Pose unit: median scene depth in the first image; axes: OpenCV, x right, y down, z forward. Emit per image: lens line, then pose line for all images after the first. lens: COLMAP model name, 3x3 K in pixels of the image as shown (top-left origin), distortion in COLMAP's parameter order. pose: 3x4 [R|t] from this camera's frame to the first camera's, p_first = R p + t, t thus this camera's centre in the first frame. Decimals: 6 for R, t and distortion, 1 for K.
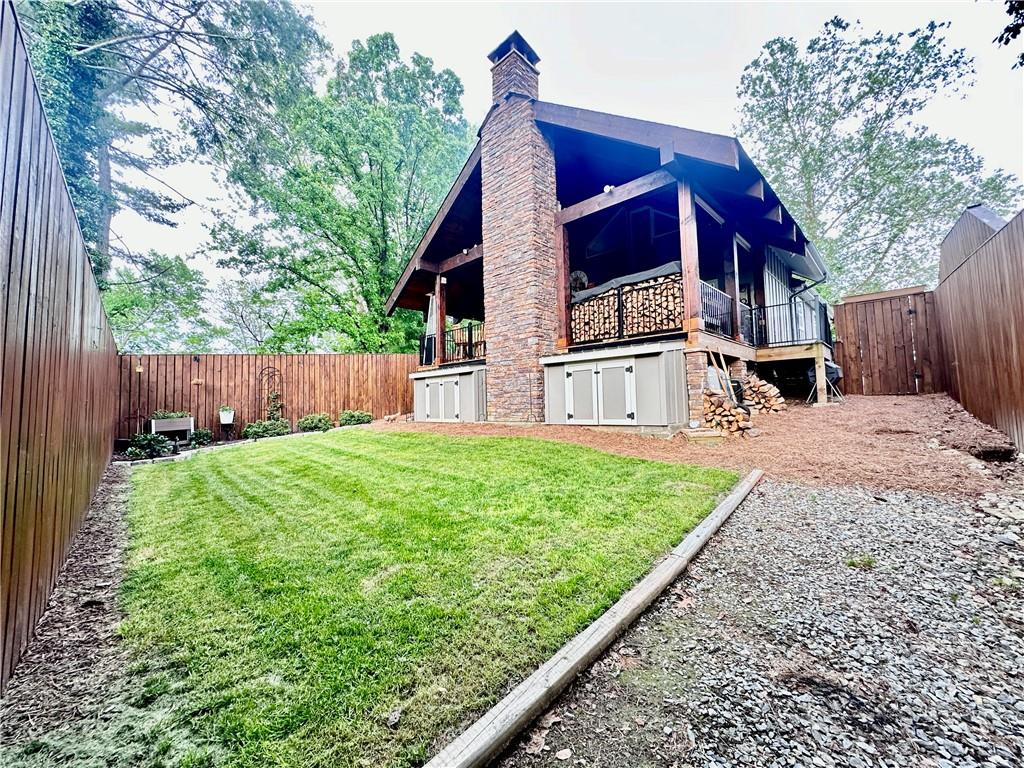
lens RADIAL K [[408.8, 0, 511.2], [0, 408.8, 383.8], [0, 0, 1]] dist [-0.003511, 0.000608]
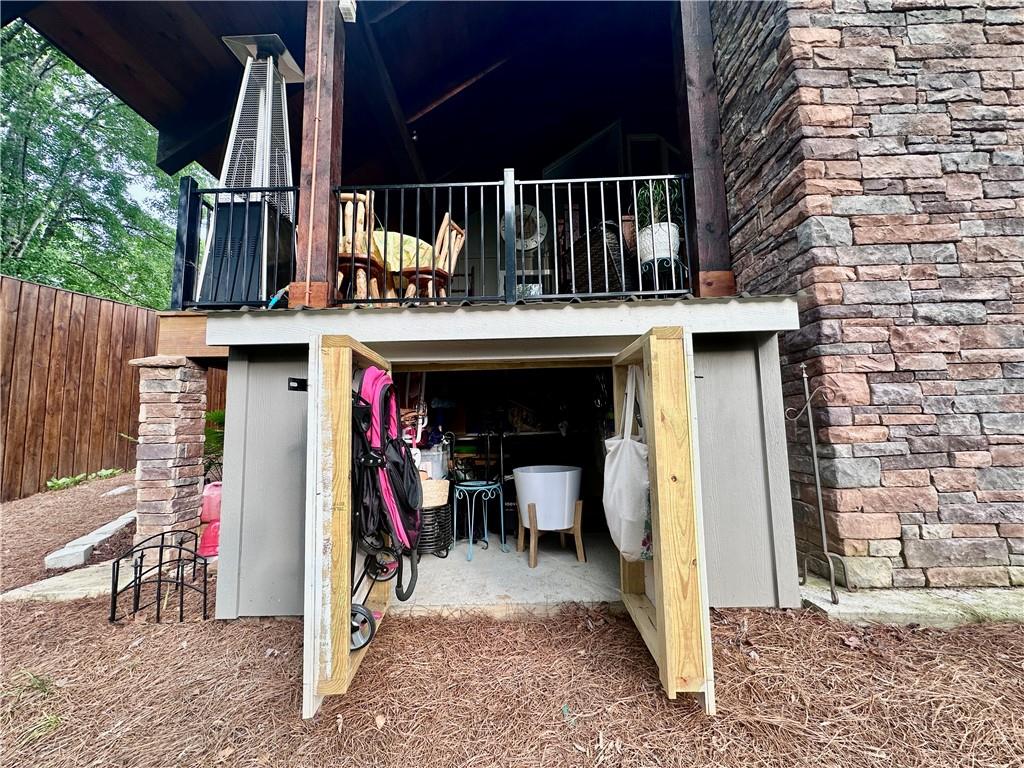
lens RADIAL K [[407.4, 0, 512.0], [0, 407.4, 384.0], [0, 0, 1]] dist [-0.002744, 0.000347]
pose [[0.727575, 0.076050, 0.681799, -0.280518], [-0.029813, 0.996403, -0.079328, 0.010865], [-0.685380, 0.037391, 0.727225, 0.840120]]
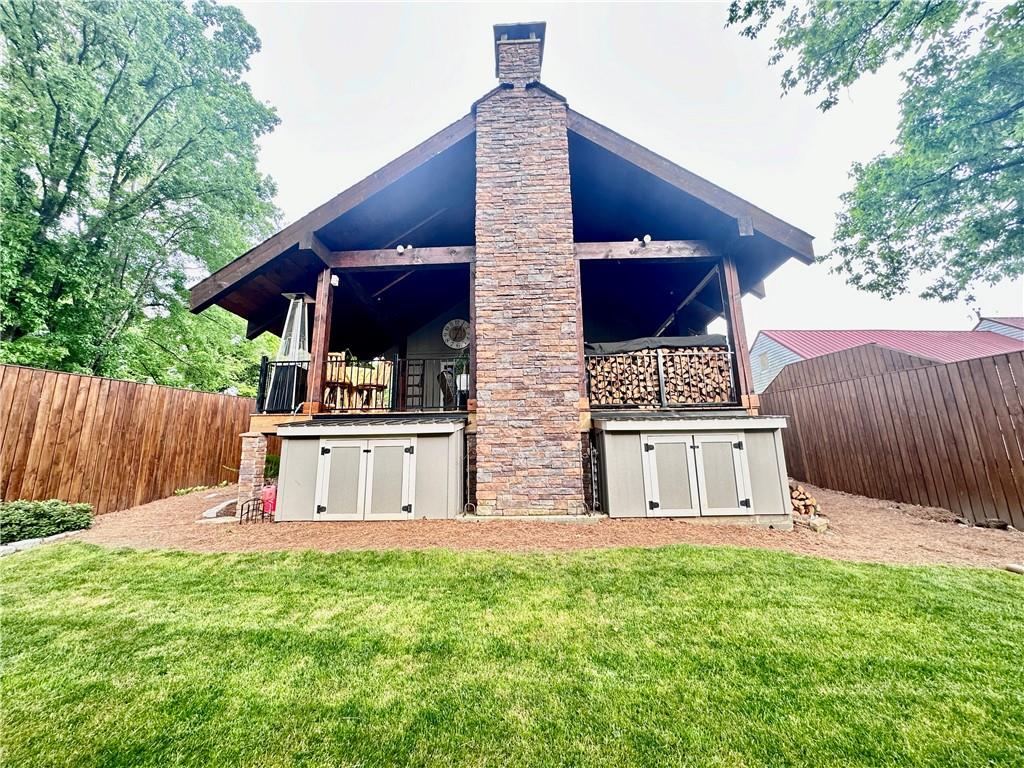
lens RADIAL K [[408.8, 0, 511.2], [0, 408.8, 383.8], [0, 0, 1]] dist [-0.003511, 0.000608]
pose [[0.747268, 0.145488, 0.648401, -0.389276], [-0.036425, 0.983240, -0.178640, 0.004121], [-0.663524, 0.109874, 0.740043, 0.426053]]
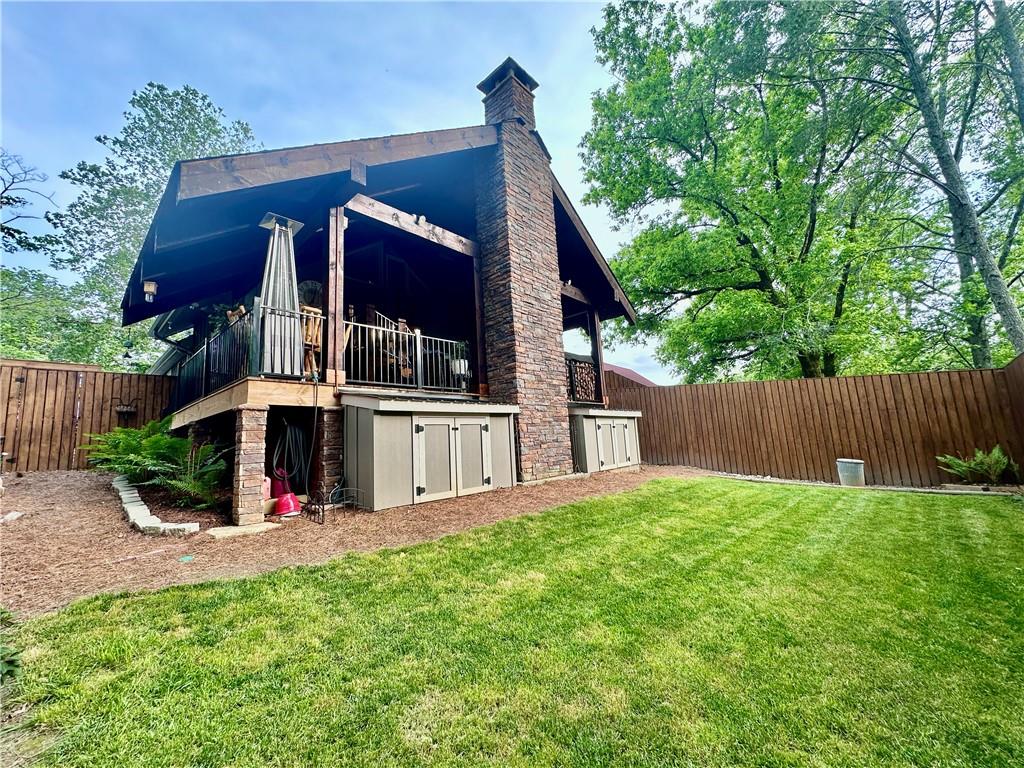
lens RADIAL K [[408.8, 0, 511.2], [0, 408.8, 383.8], [0, 0, 1]] dist [-0.003511, 0.000608]
pose [[-0.025165, 0.165765, 0.985844, -0.720545], [0.005303, 0.986165, -0.165683, 0.033754], [-0.999669, 0.001059, -0.025696, 0.907141]]
